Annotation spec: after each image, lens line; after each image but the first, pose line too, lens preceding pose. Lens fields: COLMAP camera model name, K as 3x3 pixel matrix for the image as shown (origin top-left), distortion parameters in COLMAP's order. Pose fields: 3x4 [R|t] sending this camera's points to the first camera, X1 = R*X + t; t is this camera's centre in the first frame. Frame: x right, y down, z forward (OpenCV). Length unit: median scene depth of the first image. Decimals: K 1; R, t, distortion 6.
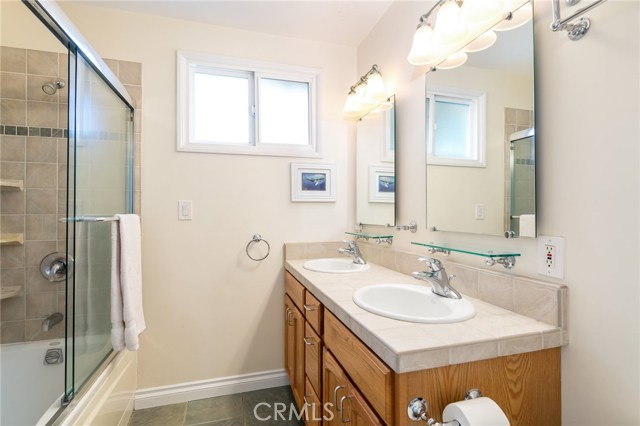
lens RADIAL K [[298.2, 0, 322.1], [0, 298.2, 212.0], [0, 0, 1]] dist [-0.003099, -0.000711]
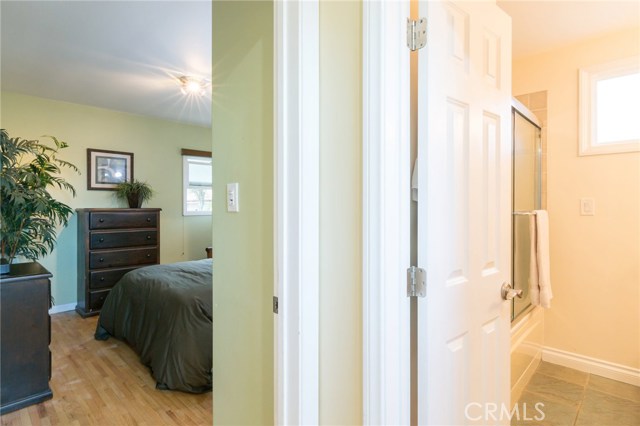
lens RADIAL K [[333.3, 0, 332.1], [0, 333.3, 203.7], [0, 0, 1]] dist [0.005871, 0.001653]
pose [[0.491708, 0.004452, -0.870749, 0.188380], [0.005134, 0.999955, 0.008012, -0.034017], [0.870745, -0.008410, 0.491663, -0.511143]]
